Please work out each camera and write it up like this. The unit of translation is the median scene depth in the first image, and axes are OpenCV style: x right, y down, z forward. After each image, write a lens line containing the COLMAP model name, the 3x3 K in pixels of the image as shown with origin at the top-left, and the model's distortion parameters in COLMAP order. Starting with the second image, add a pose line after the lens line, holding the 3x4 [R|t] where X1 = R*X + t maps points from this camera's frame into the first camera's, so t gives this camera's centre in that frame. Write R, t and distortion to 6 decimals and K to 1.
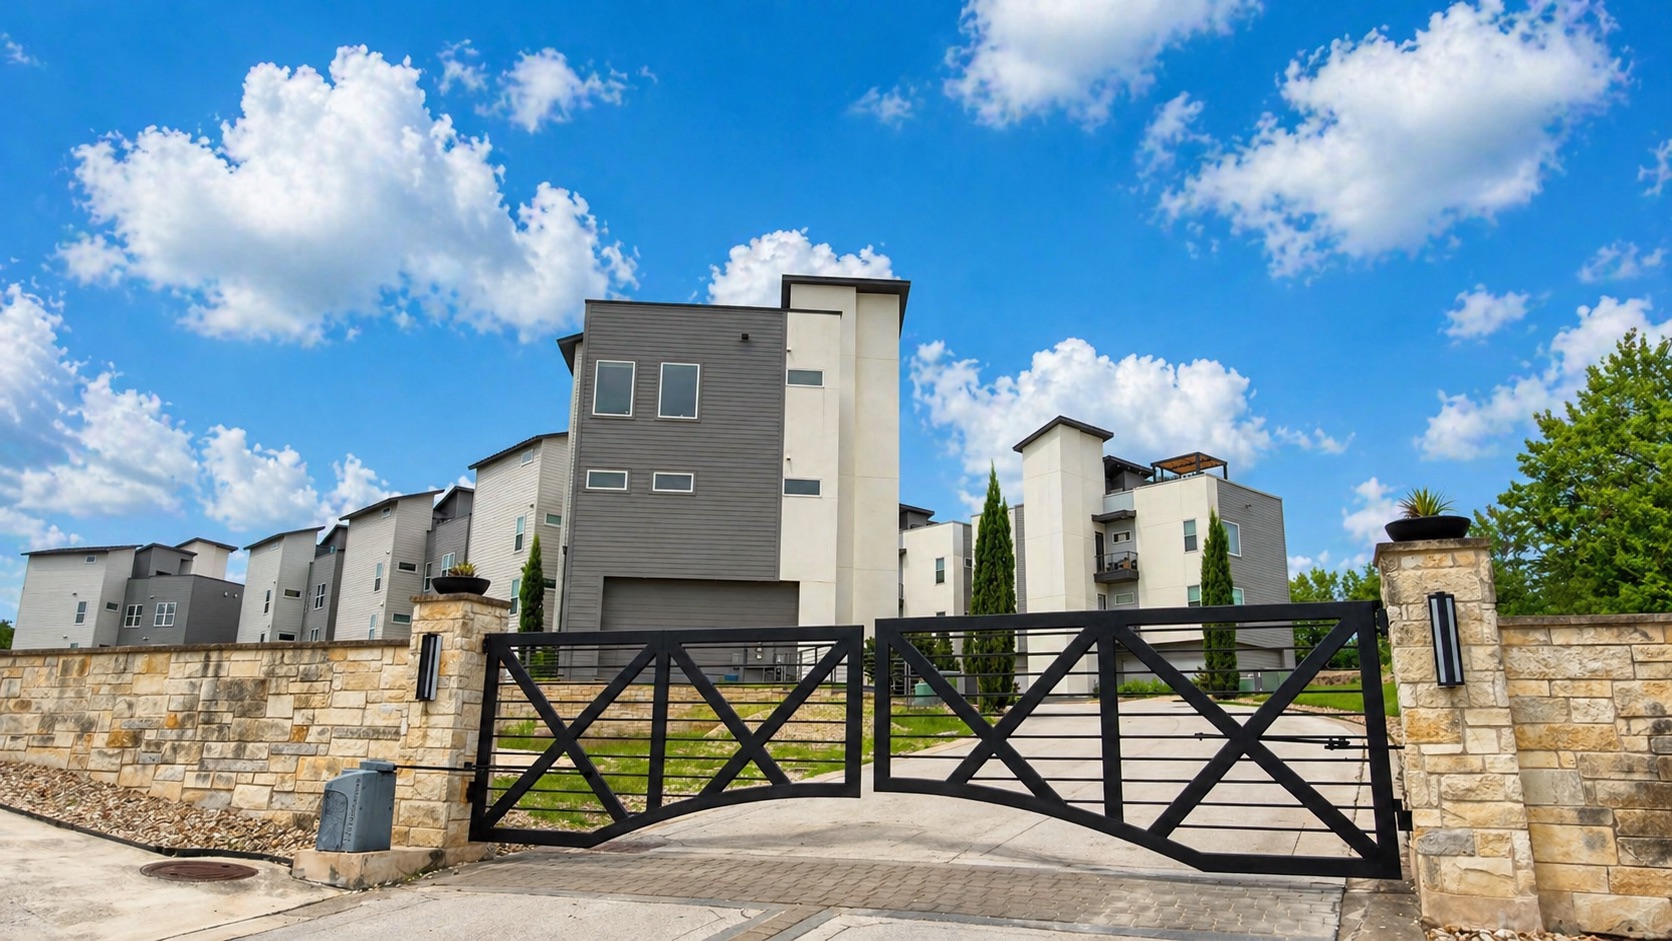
lens RADIAL K [[1163.3, 0, 836.0], [0, 1163.3, 470.5], [0, 0, 1]] dist [0.015721, -0.000028]
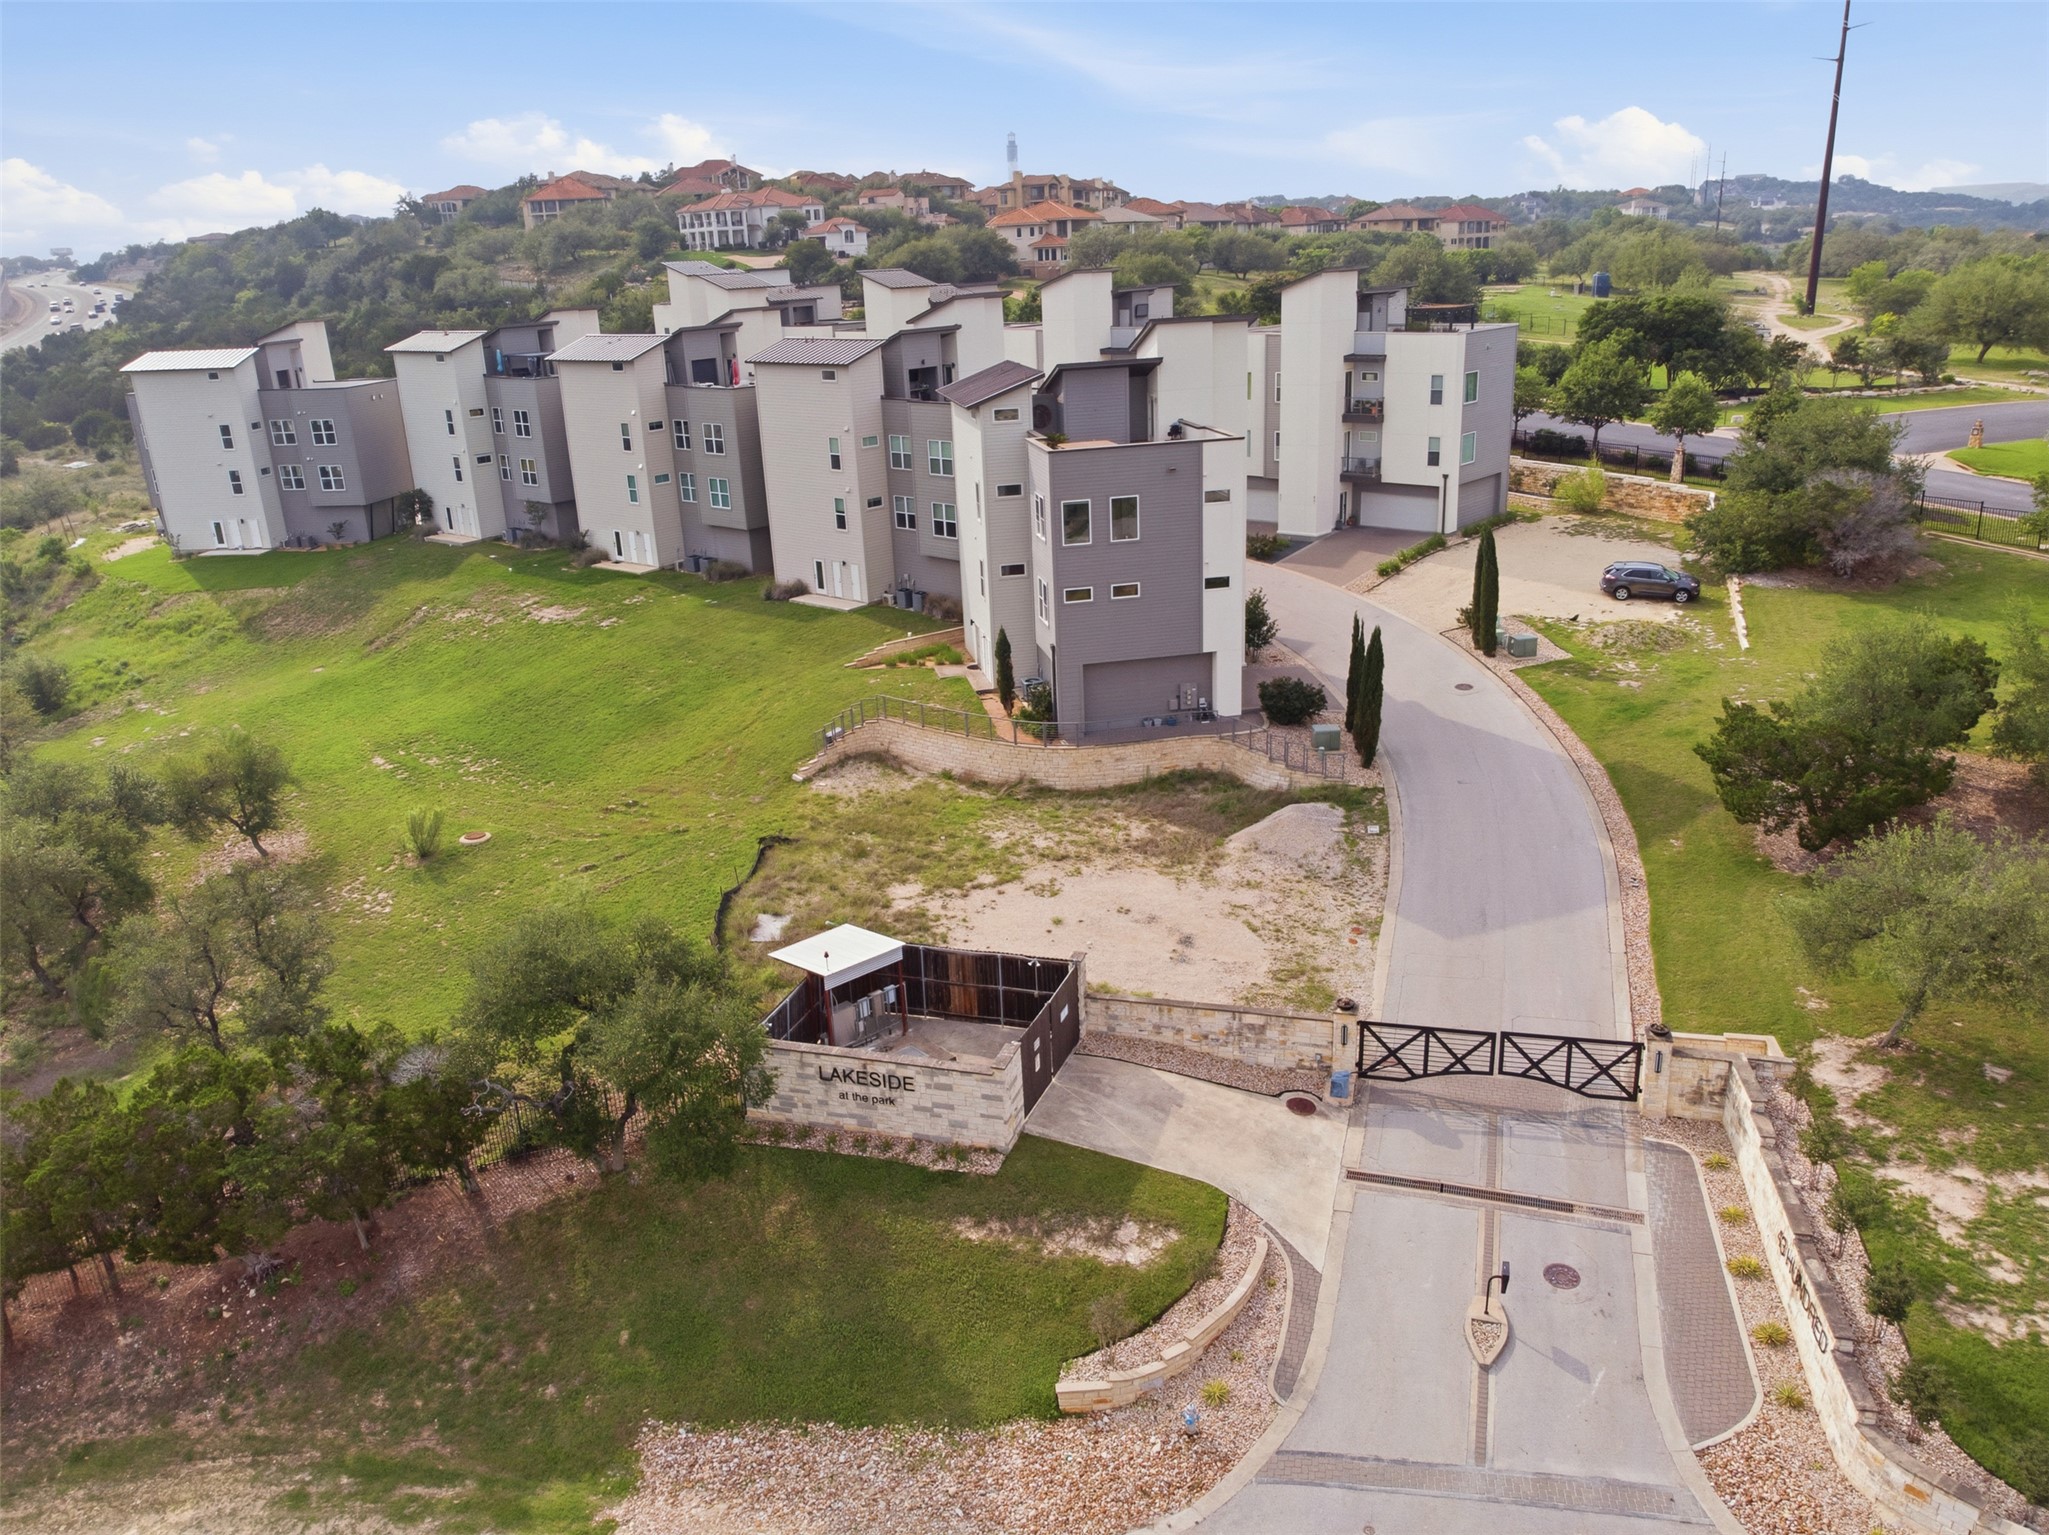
lens RADIAL K [[1520.8, 0, 1024.5], [0, 1520.8, 767.5], [0, 0, 1]] dist [-0.037294, 0.065825]
pose [[0.990111, -0.098376, 0.100016, -1.645683], [0.027006, 0.833248, 0.552239, -2.882330], [-0.137665, -0.544077, 0.827664, -1.975275]]
